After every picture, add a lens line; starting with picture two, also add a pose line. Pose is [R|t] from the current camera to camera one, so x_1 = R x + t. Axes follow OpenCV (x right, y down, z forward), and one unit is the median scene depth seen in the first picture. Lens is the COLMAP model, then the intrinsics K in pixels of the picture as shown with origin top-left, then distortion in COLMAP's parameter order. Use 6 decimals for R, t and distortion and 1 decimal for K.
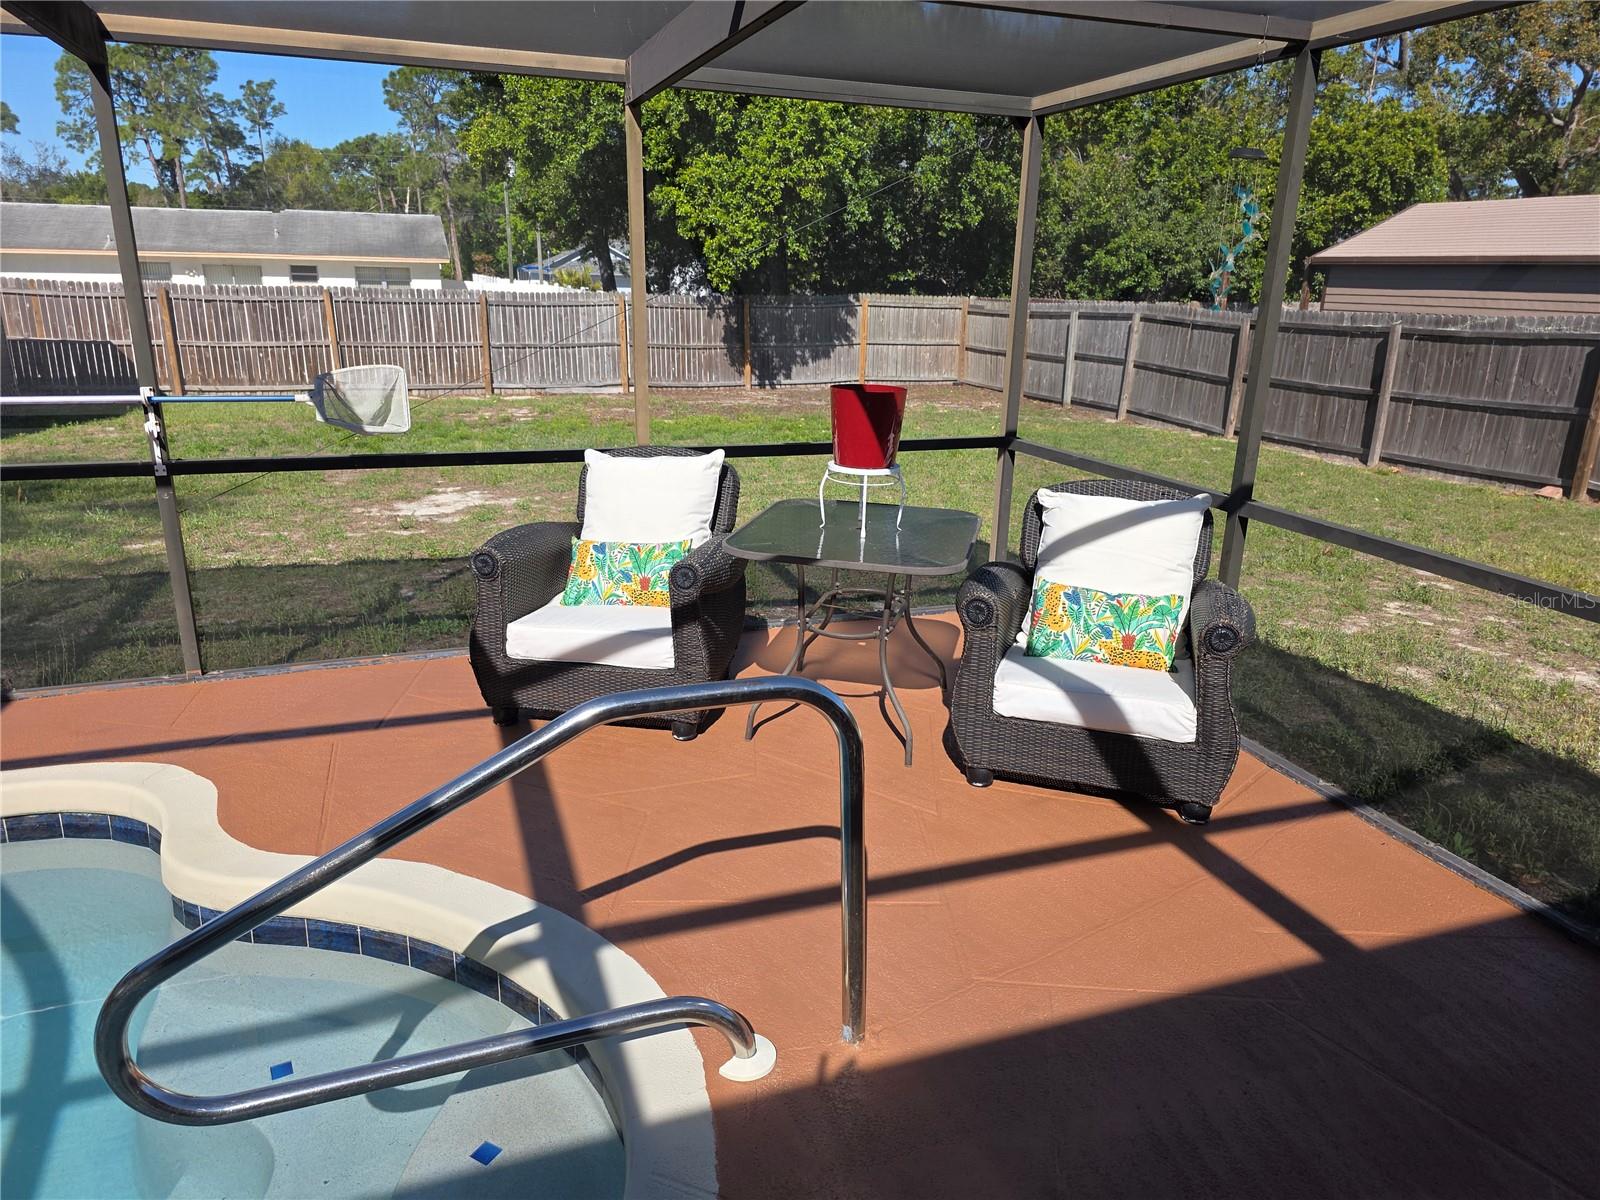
lens RADIAL K [[1063.6, 0, 800.0], [0, 1063.6, 600.0], [0, 0, 1]] dist [0.054275, -0.038848]
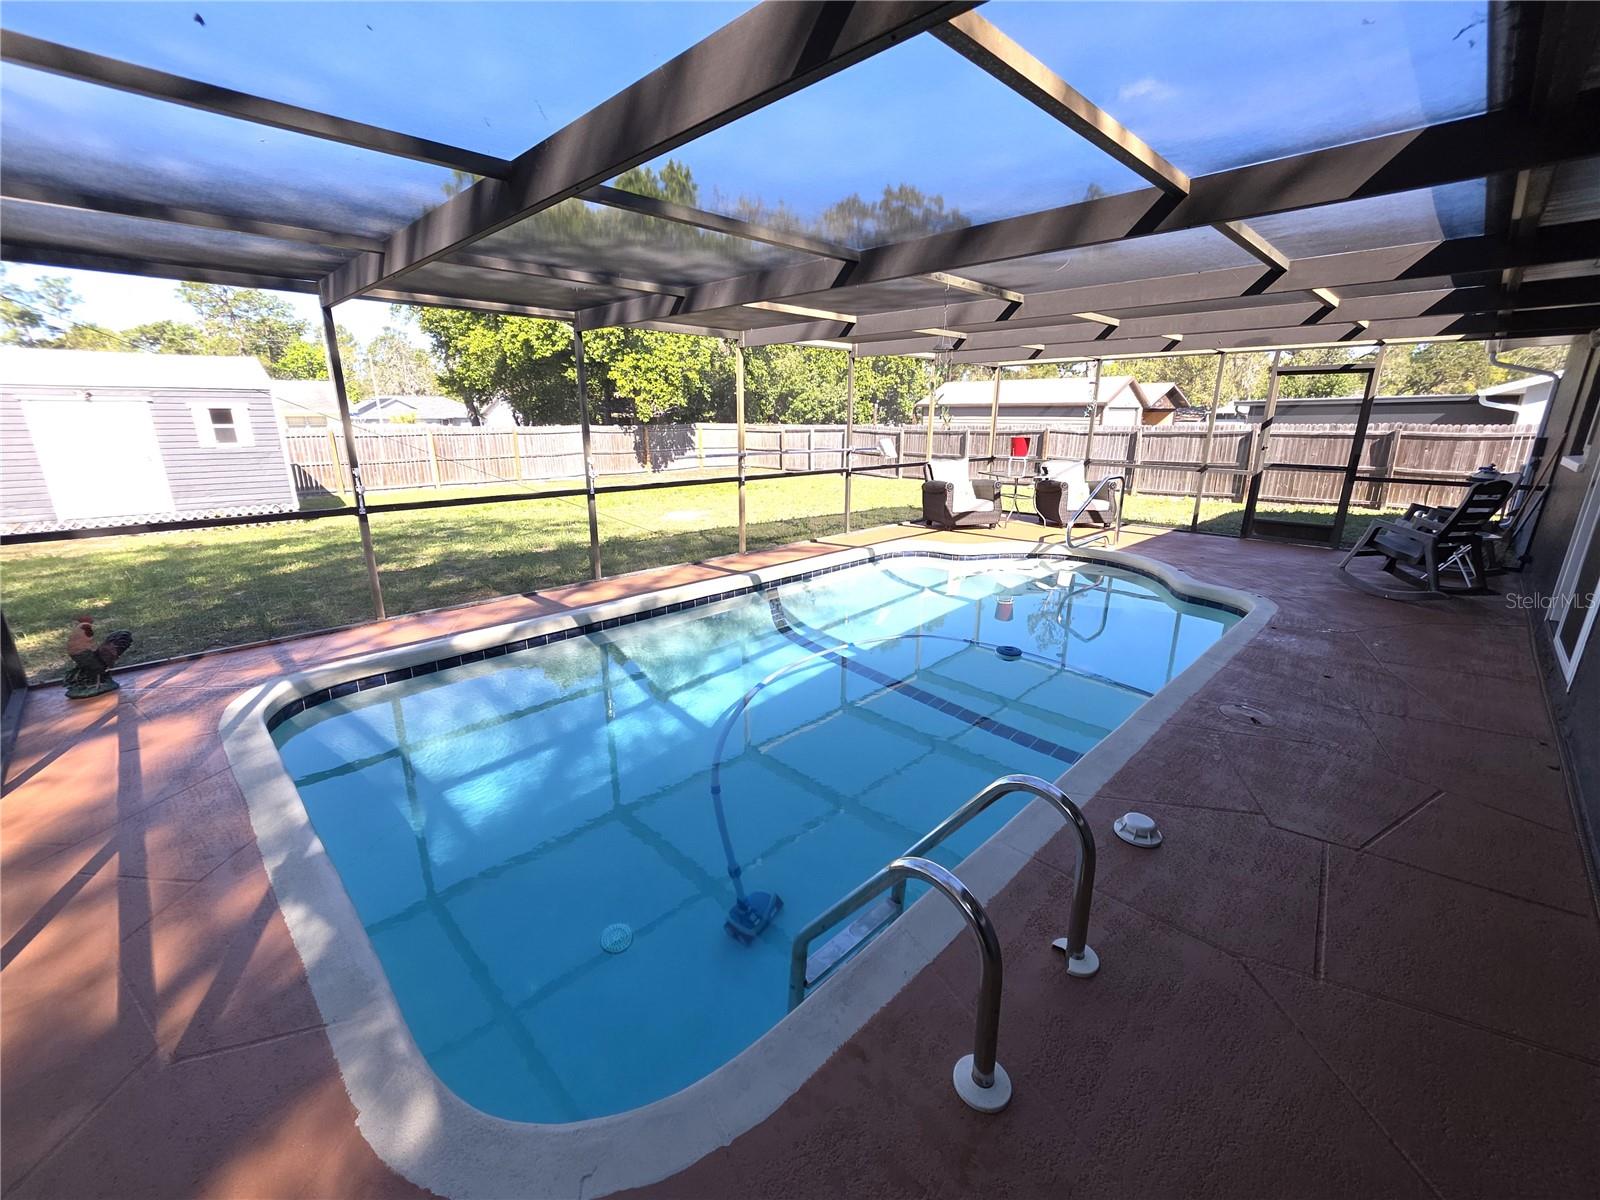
lens RADIAL K [[644.1, 0, 792.5], [0, 644.1, 598.9], [0, 0, 1]] dist [-0.000638, -0.000122]
pose [[0.908626, -0.130623, 0.396655, -0.306242], [0.136638, 0.990533, 0.013194, 0.044720], [-0.394624, 0.042210, 0.917873, -0.153275]]
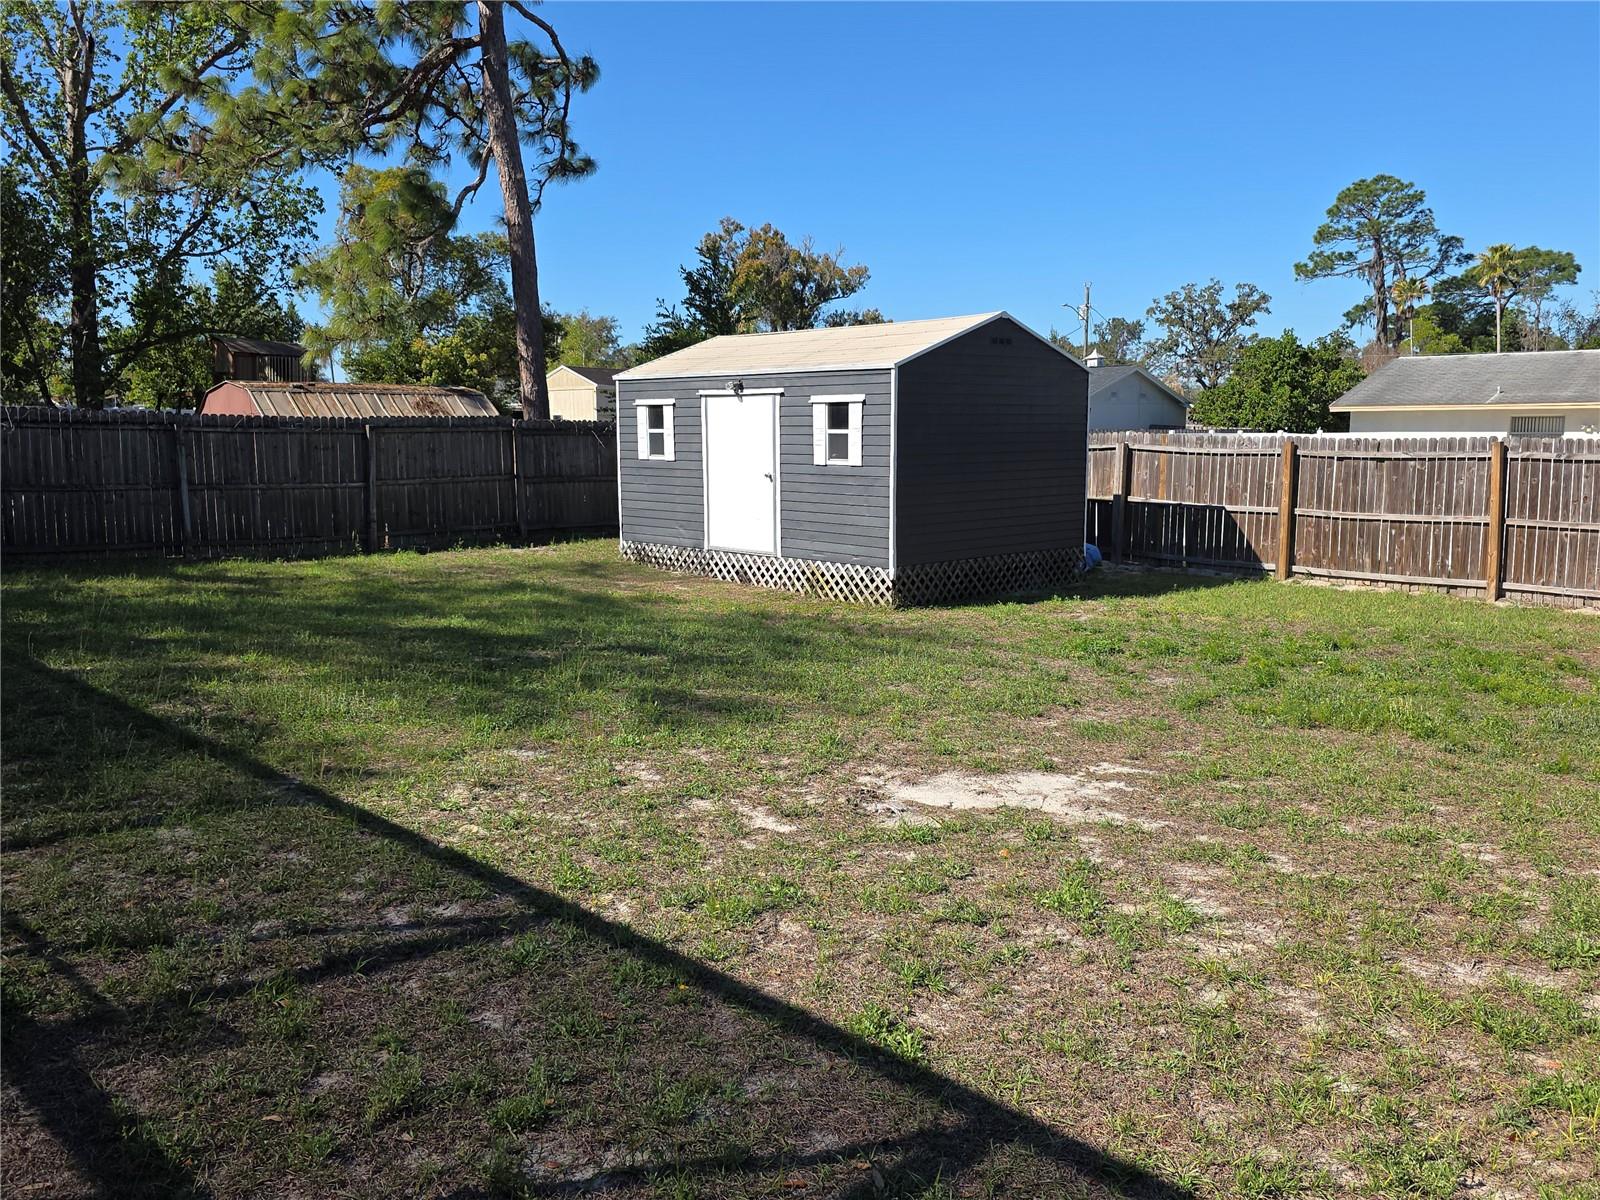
lens RADIAL K [[1286.9, 0, 837.3], [0, 1286.9, 599.7], [0, 0, 1]] dist [0.092437, -0.088499]
pose [[0.444133, 0.106514, -0.889607, 0.093841], [-0.252308, 0.967594, -0.010112, -0.071222], [0.859701, 0.228946, 0.456615, 0.257899]]
